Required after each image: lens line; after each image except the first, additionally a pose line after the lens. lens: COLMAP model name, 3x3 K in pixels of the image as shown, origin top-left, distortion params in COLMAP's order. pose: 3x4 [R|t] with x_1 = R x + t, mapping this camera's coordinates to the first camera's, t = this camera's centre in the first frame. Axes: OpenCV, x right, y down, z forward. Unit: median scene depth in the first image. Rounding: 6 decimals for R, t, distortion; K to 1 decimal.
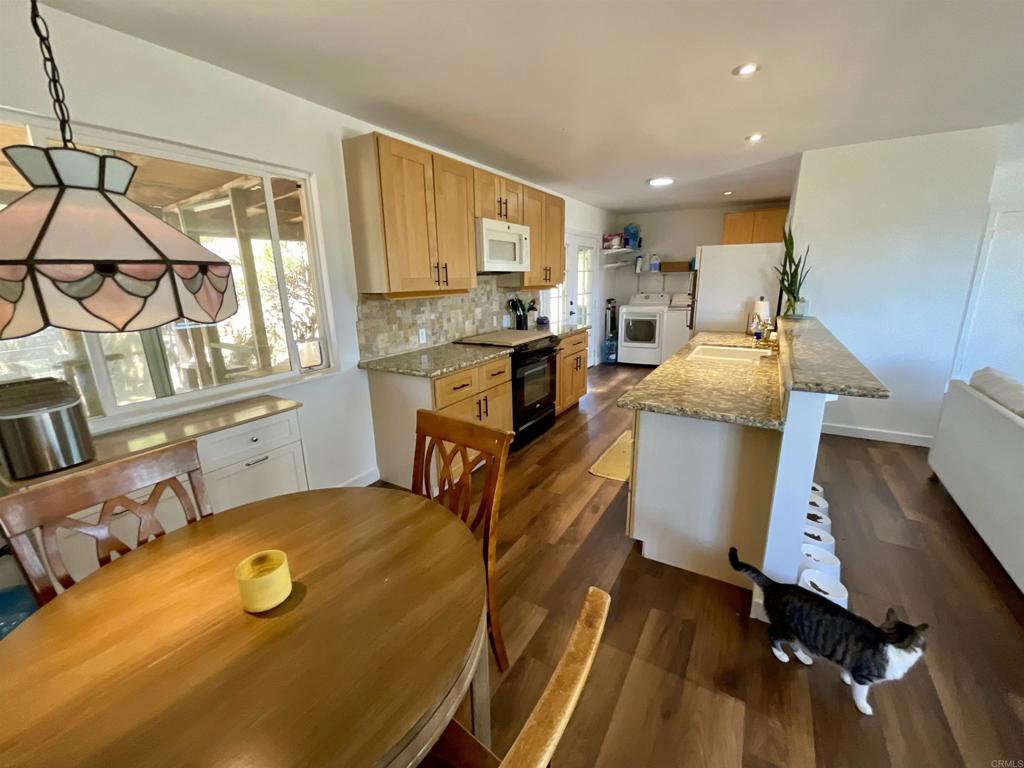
lens RADIAL K [[416.1, 0, 514.6], [0, 416.1, 384.6], [0, 0, 1]] dist [-0.003990, 0.003308]
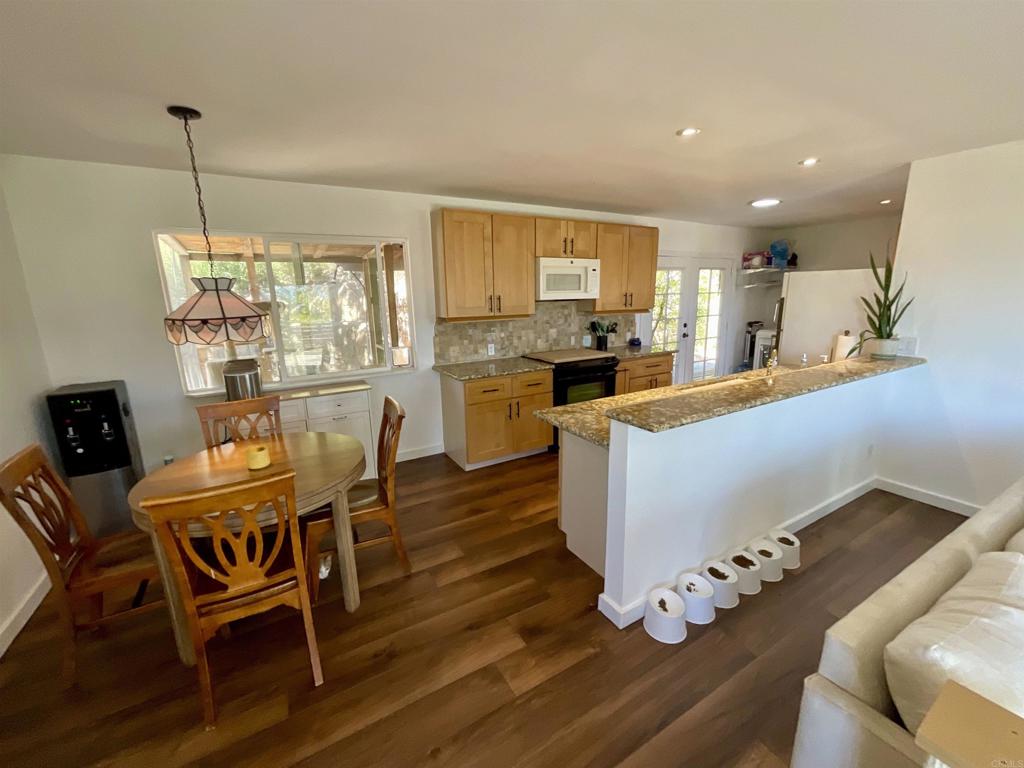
lens RADIAL K [[416.1, 0, 515.7], [0, 416.1, 386.6], [0, 0, 1]] dist [-0.003990, 0.003308]
pose [[0.875595, 0.110436, -0.470253, 0.446158], [-0.118956, 0.992831, 0.011668, -0.026028], [0.468170, 0.045723, 0.882454, -0.093465]]
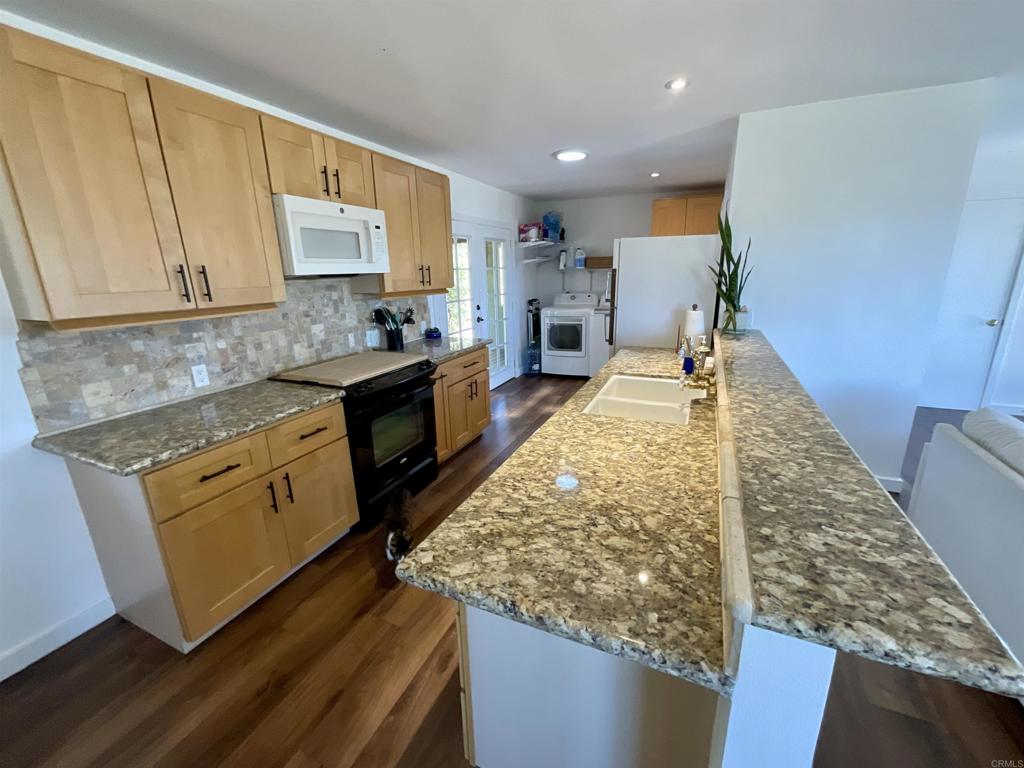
lens RADIAL K [[416.1, 0, 511.5], [0, 416.1, 382.3], [0, 0, 1]] dist [-0.003990, 0.003308]
pose [[0.994060, -0.031667, 0.104121, 0.188094], [0.030372, 0.999441, 0.014003, -0.097233], [-0.104507, -0.010758, 0.994466, 0.290469]]
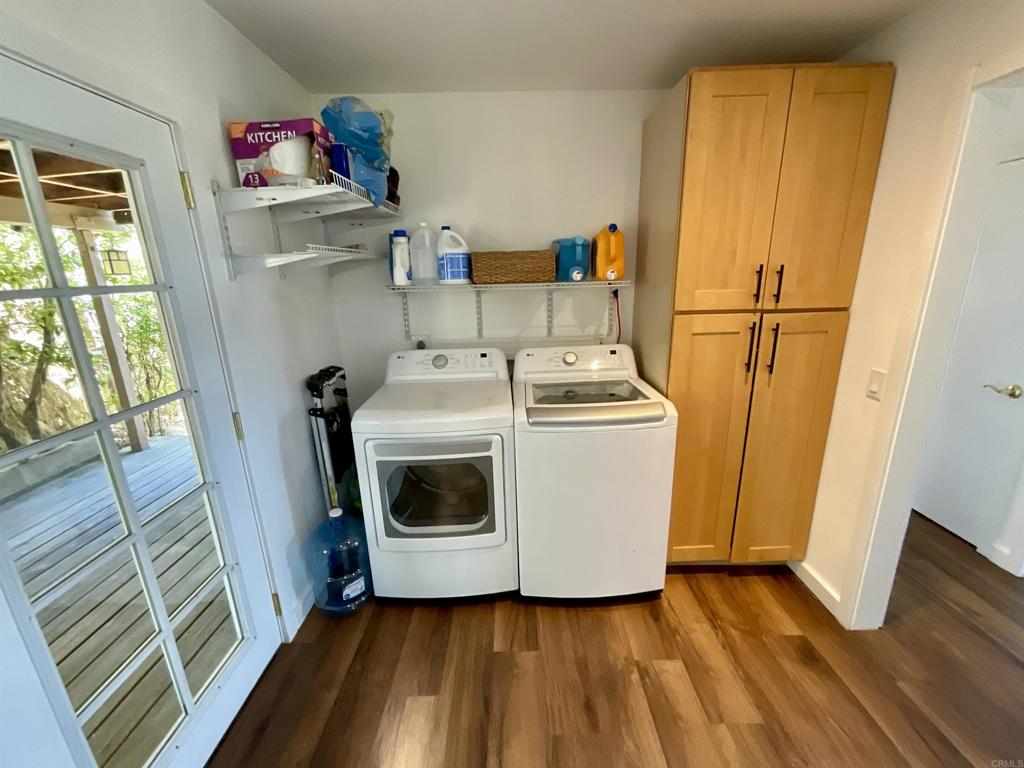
lens RADIAL K [[416.1, 0, 510.0], [0, 416.1, 380.7], [0, 0, 1]] dist [-0.003990, 0.003308]
pose [[0.855246, -0.131982, 0.501134, 0.403492], [0.132666, 0.990561, 0.034469, -0.396585], [-0.500953, 0.037004, 0.864683, 1.386856]]
